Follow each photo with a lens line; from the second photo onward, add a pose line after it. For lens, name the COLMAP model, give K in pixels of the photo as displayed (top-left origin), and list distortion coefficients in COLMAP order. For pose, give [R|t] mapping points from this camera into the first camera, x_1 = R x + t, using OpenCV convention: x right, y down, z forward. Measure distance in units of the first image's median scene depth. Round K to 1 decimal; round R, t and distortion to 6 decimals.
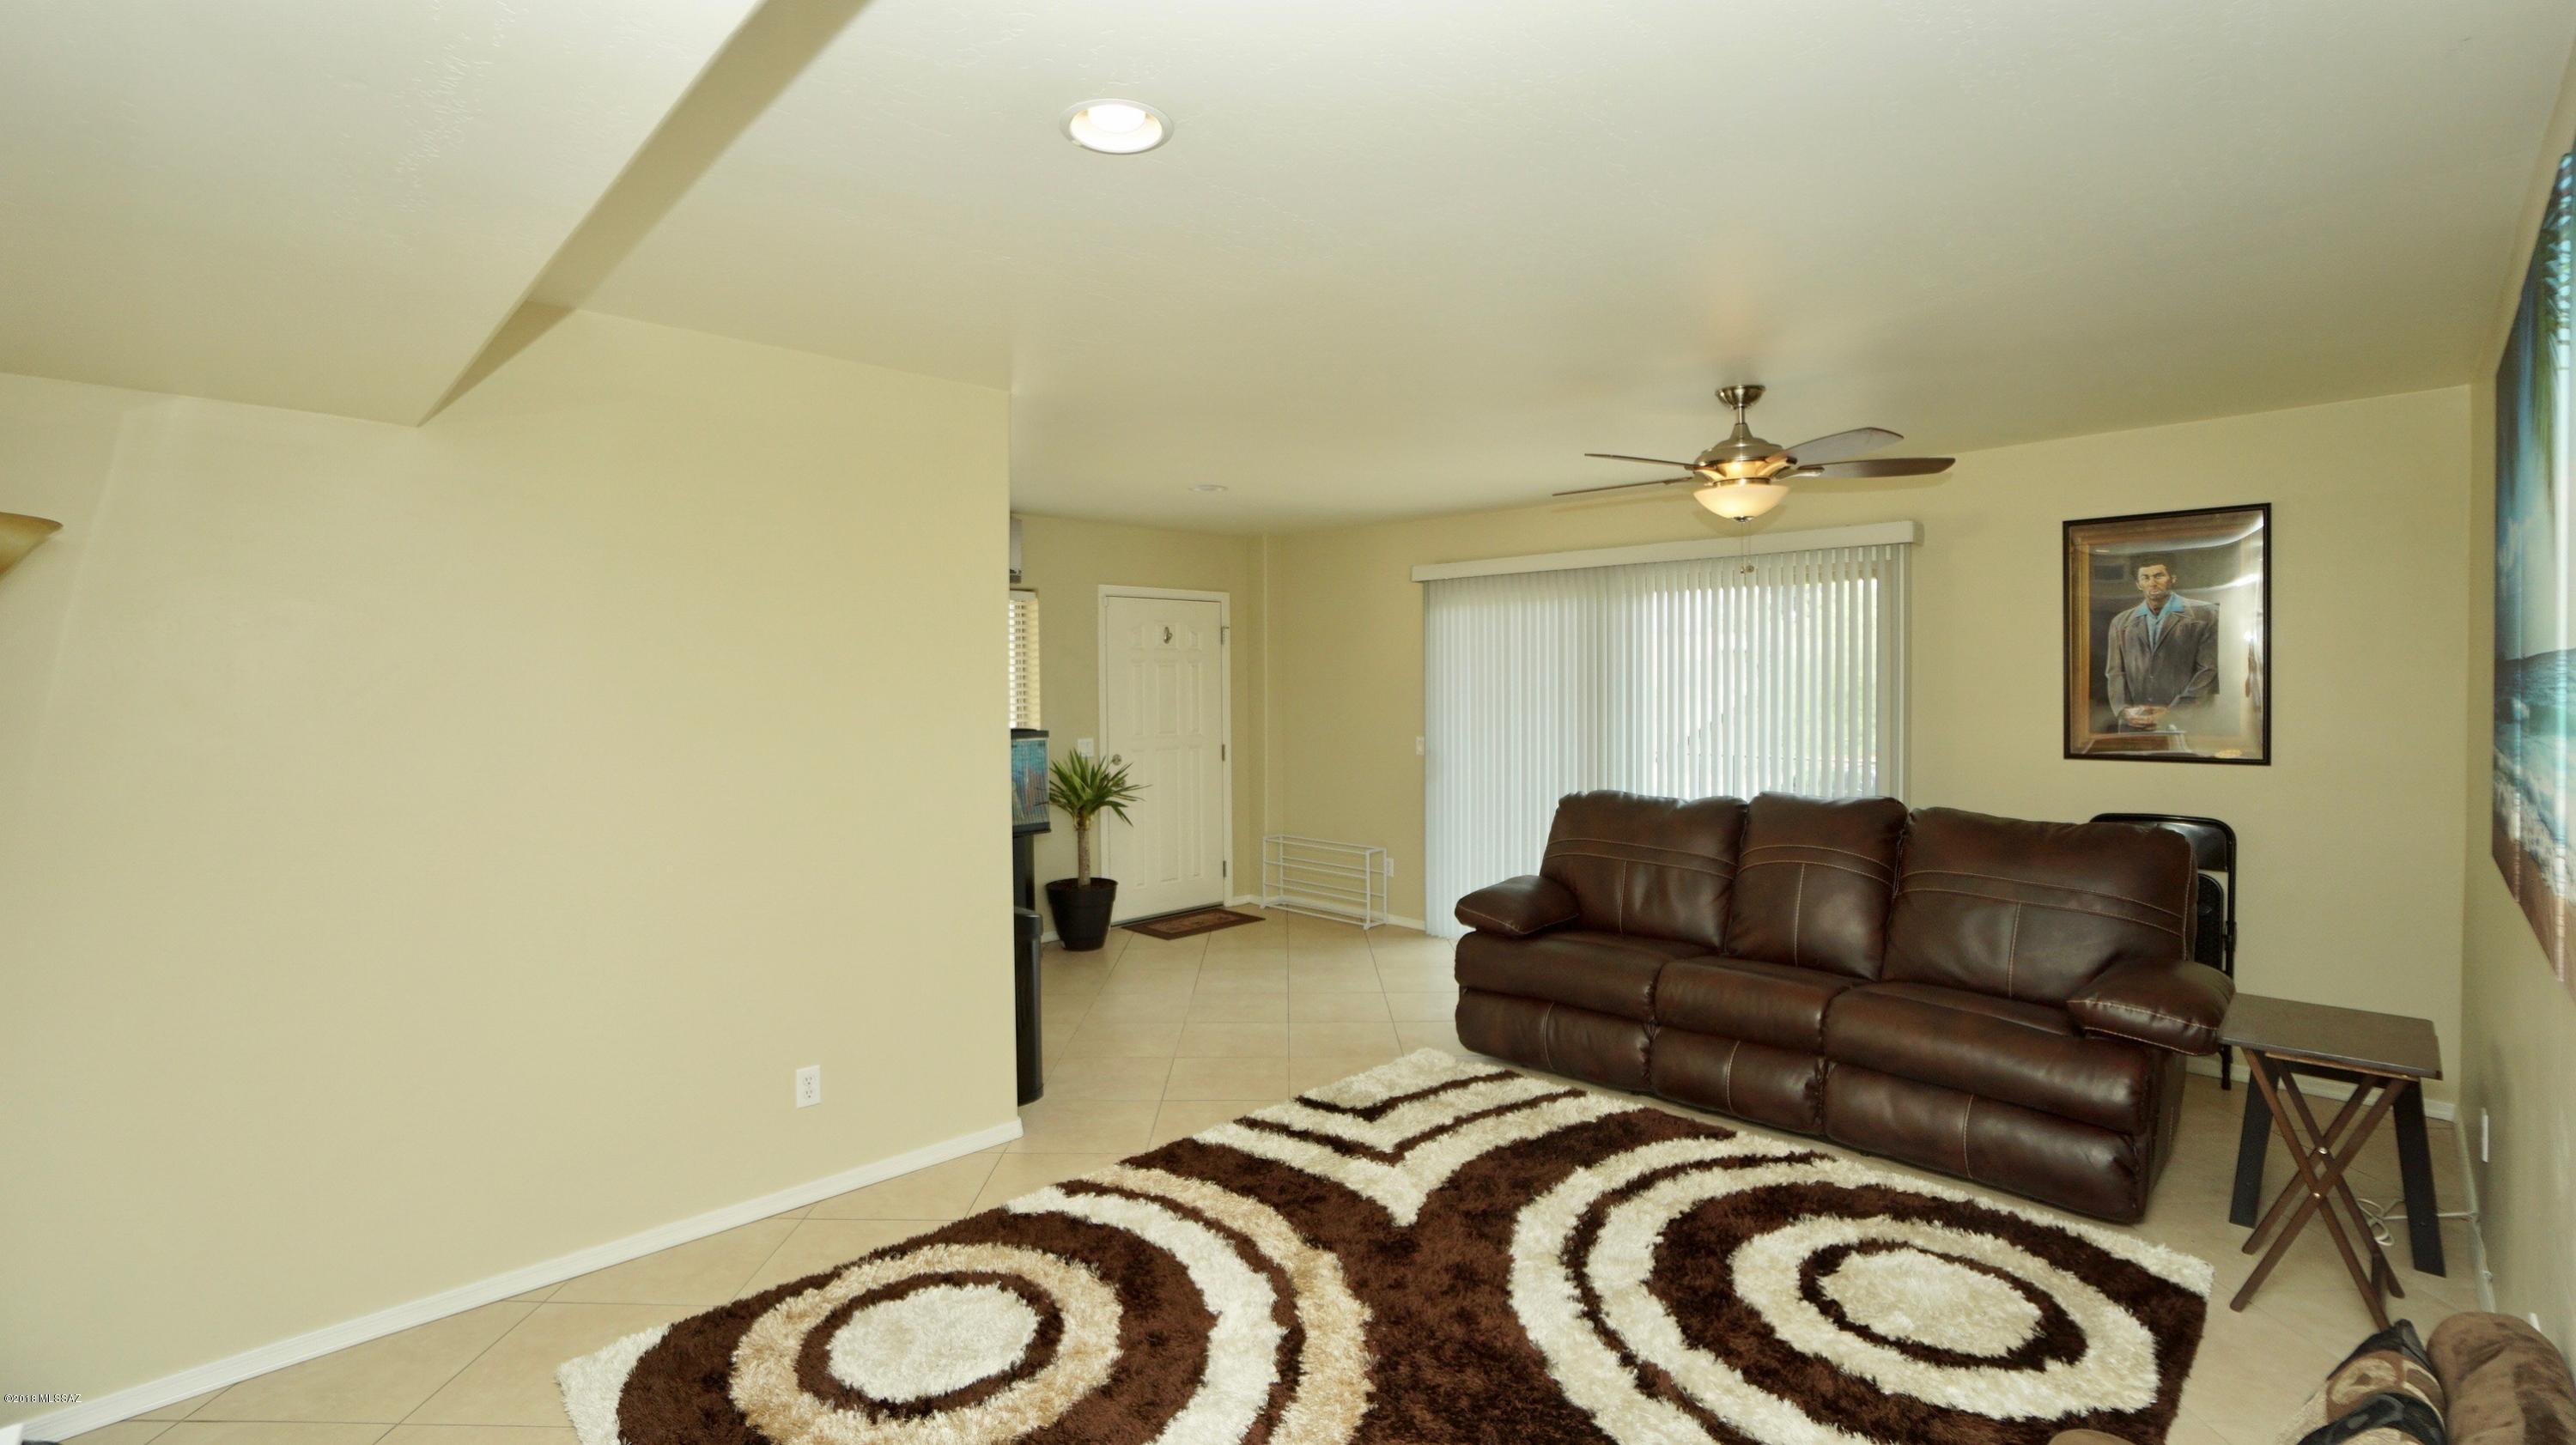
lens RADIAL K [[1131.9, 0, 1292.5], [0, 1131.9, 709.5], [0, 0, 1]] dist [-0.026690, 0.000042]
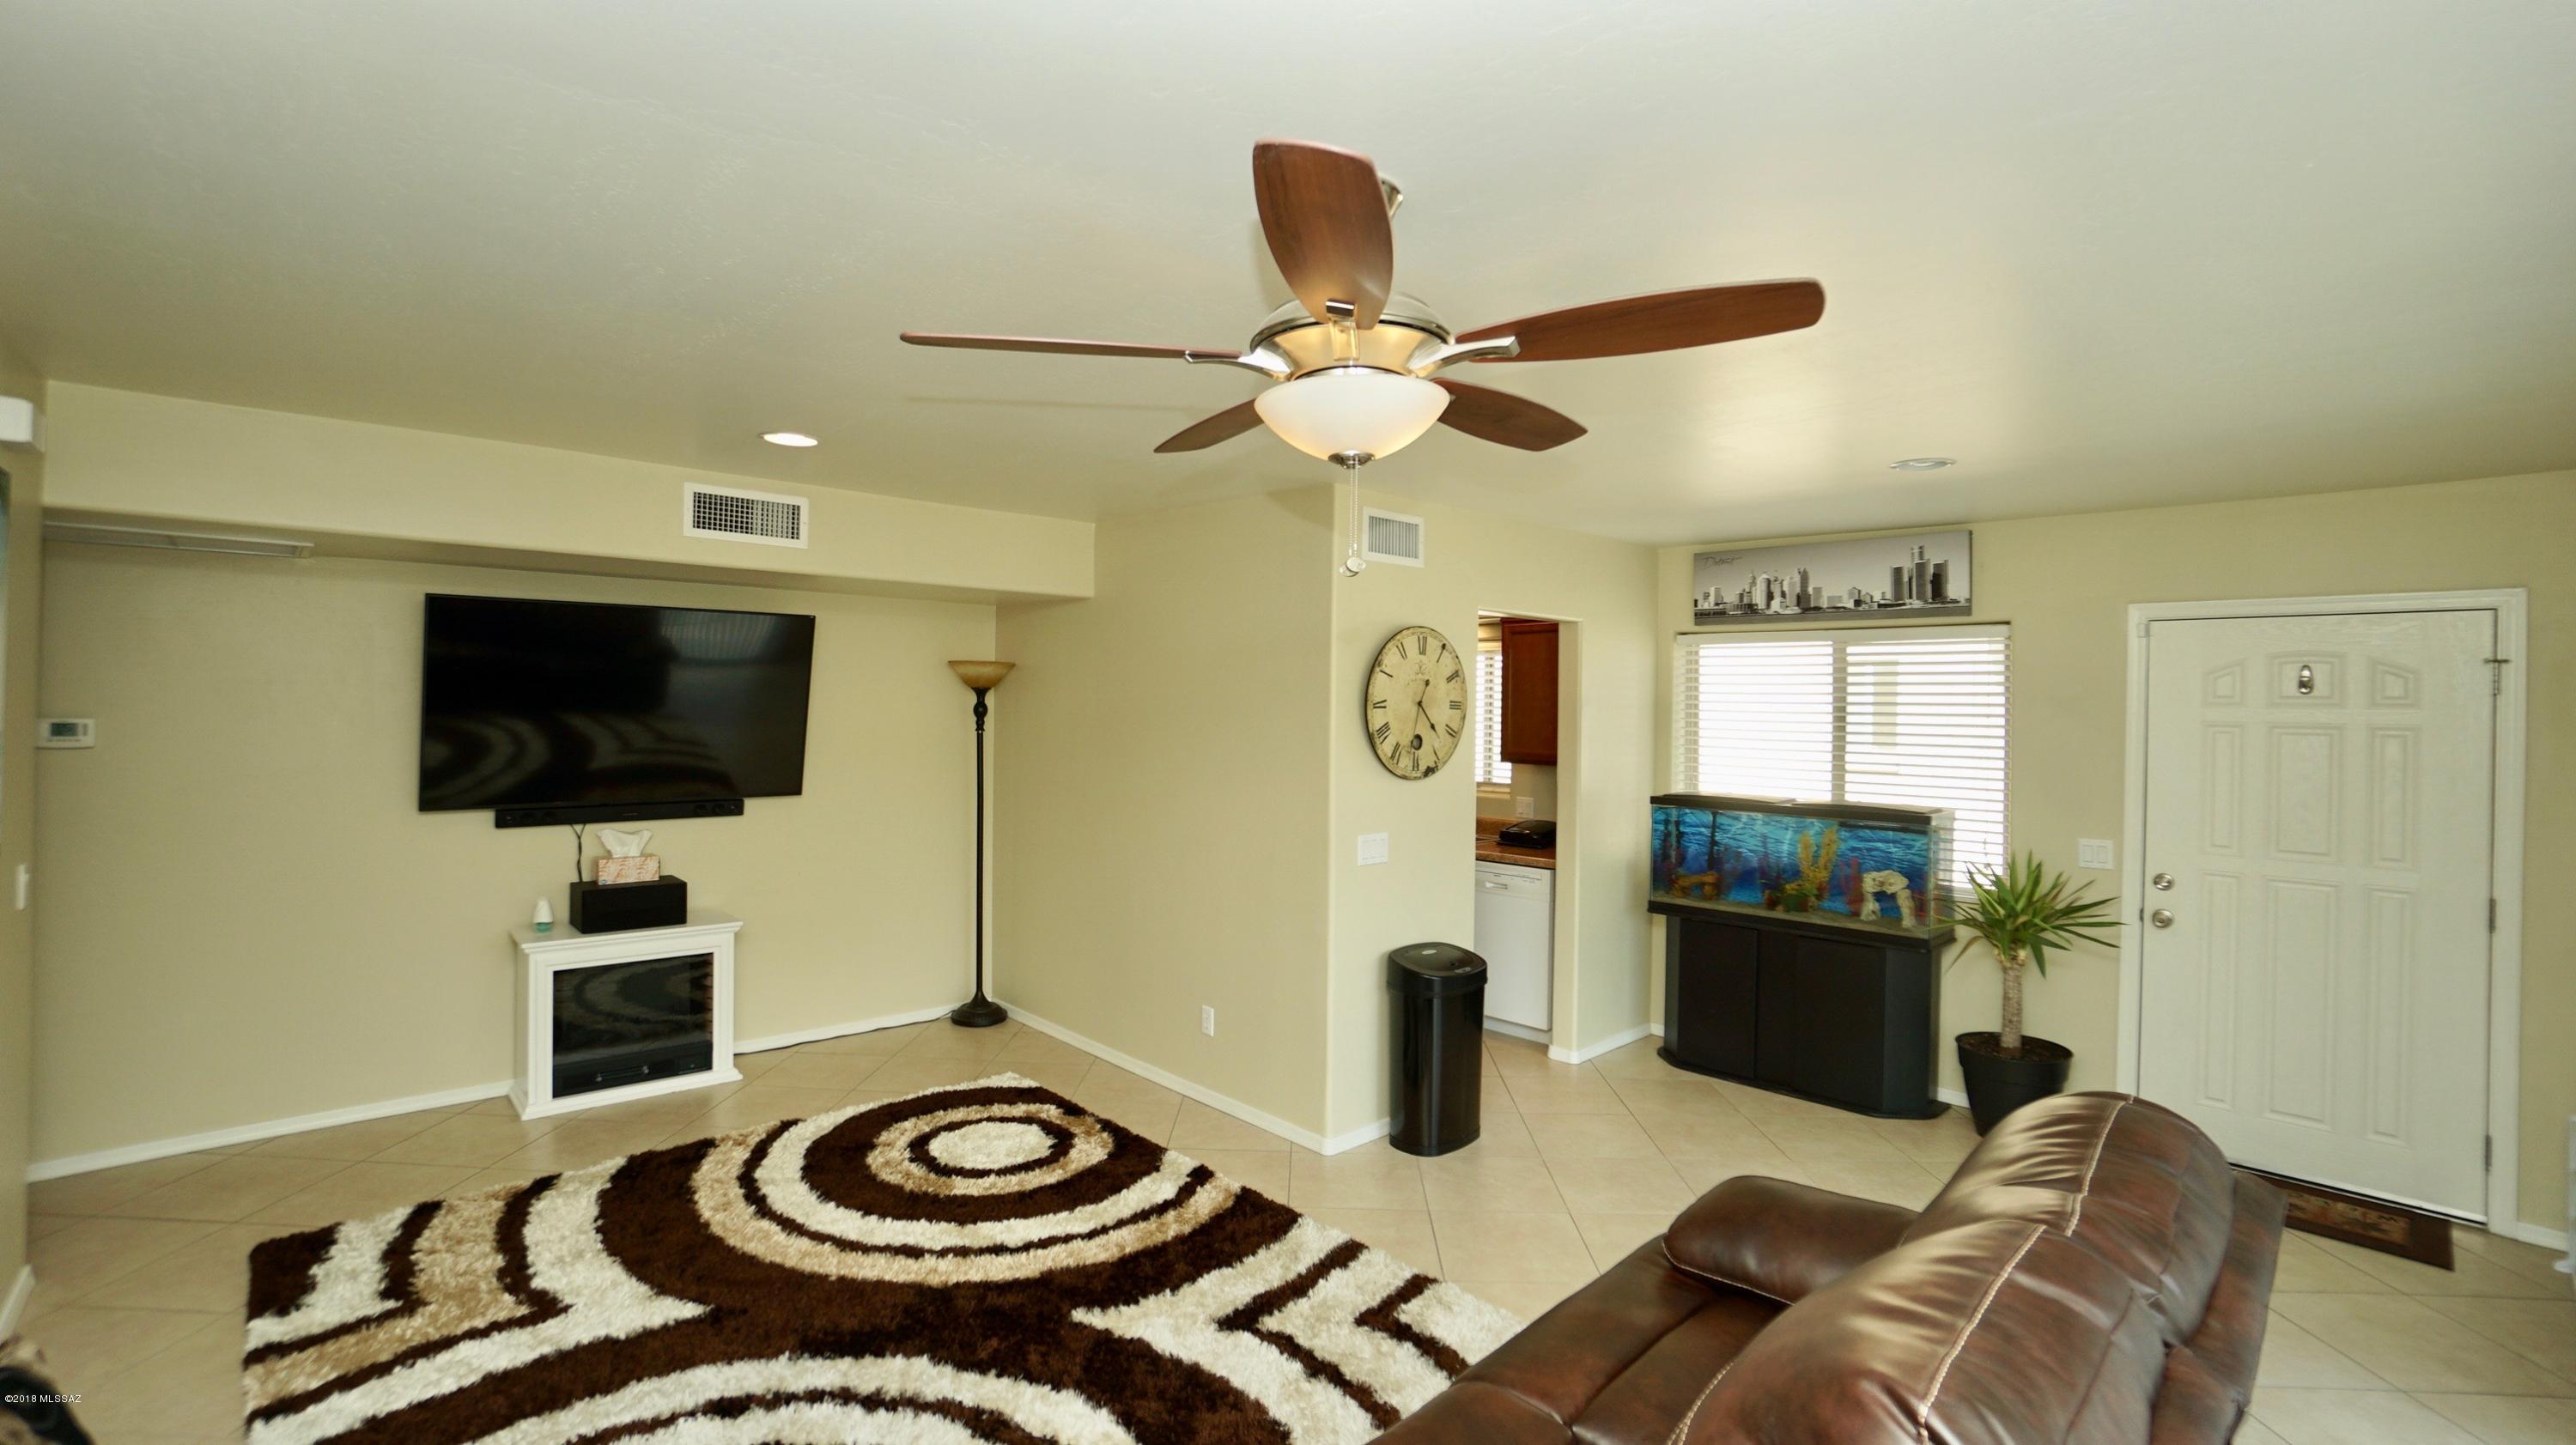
lens RADIAL K [[1131.9, 0, 1281.3], [0, 1131.9, 702.2], [0, 0, 1]] dist [-0.026690, 0.000042]
pose [[-0.033885, -0.001682, -0.999424, 1.012185], [-0.040421, 0.999183, -0.000311, -0.074747], [0.998608, 0.040387, -0.033925, 1.133552]]
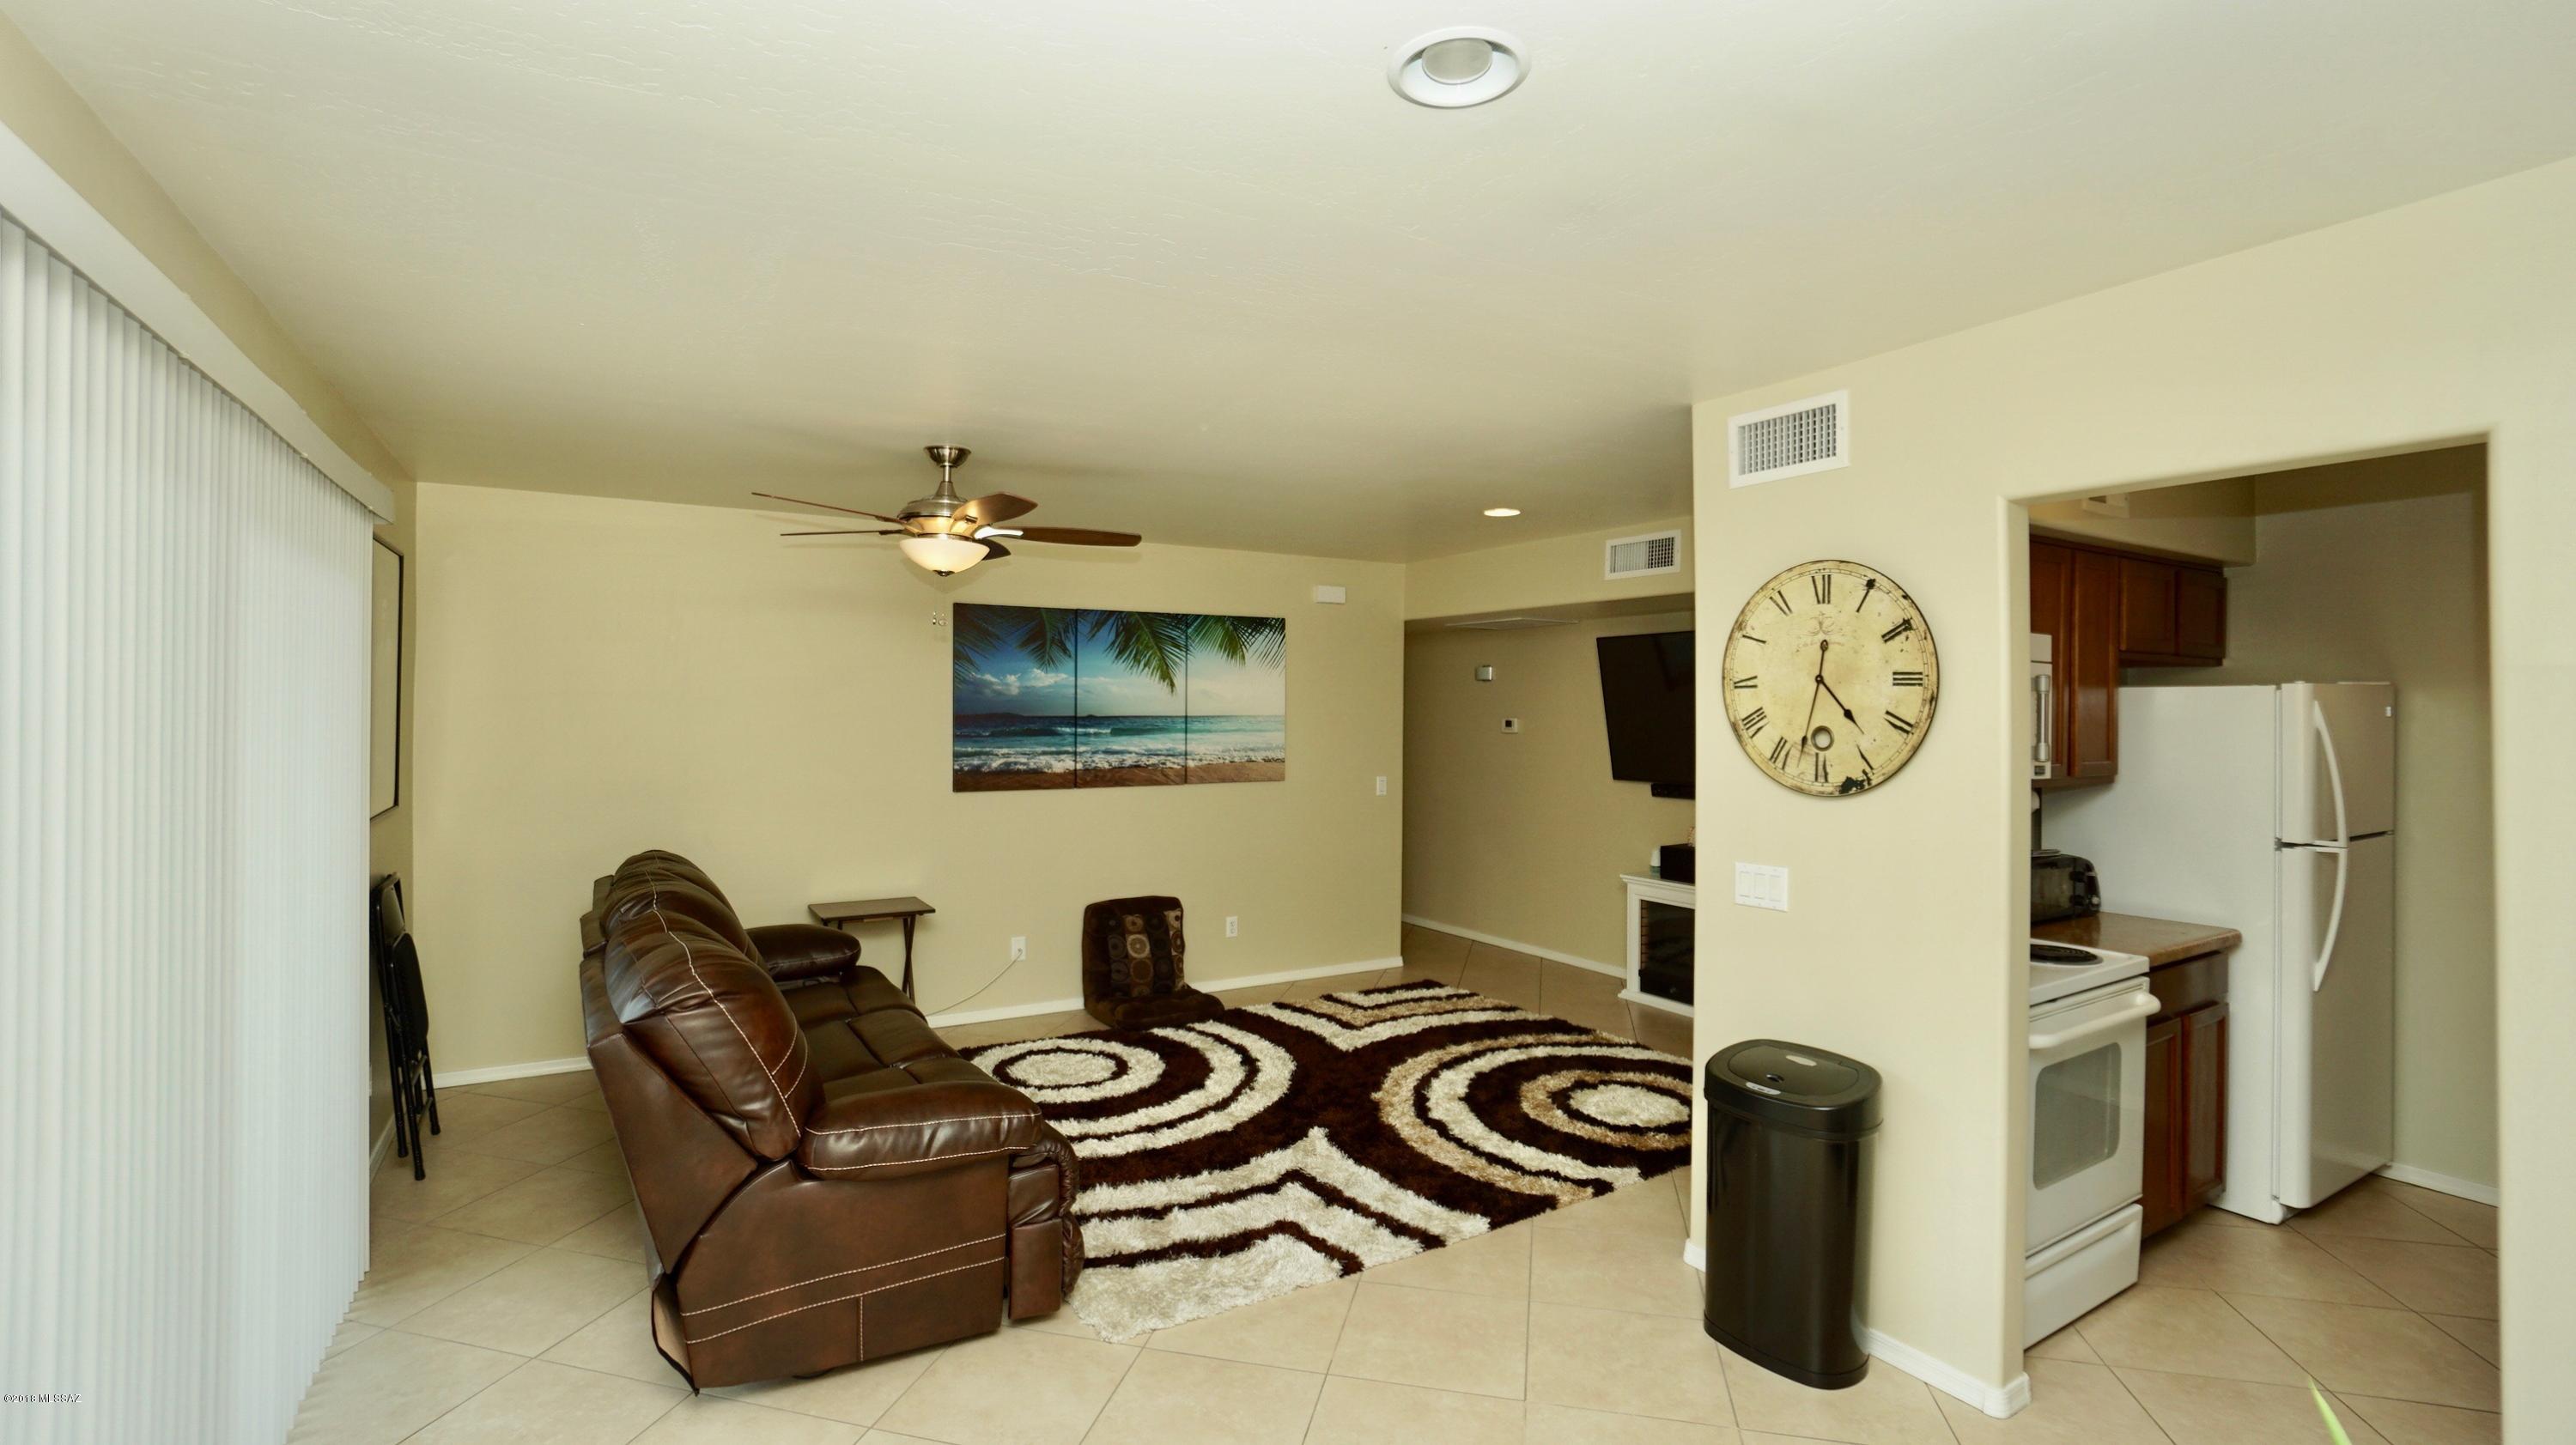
lens RADIAL K [[1131.9, 0, 1270.8], [0, 1131.9, 714.4], [0, 0, 1]] dist [-0.026690, 0.000042]
pose [[-0.972698, -0.010318, 0.231846, -0.142035], [-0.004408, 0.999652, 0.025994, -0.073412], [-0.232033, 0.024262, -0.972405, 2.210720]]
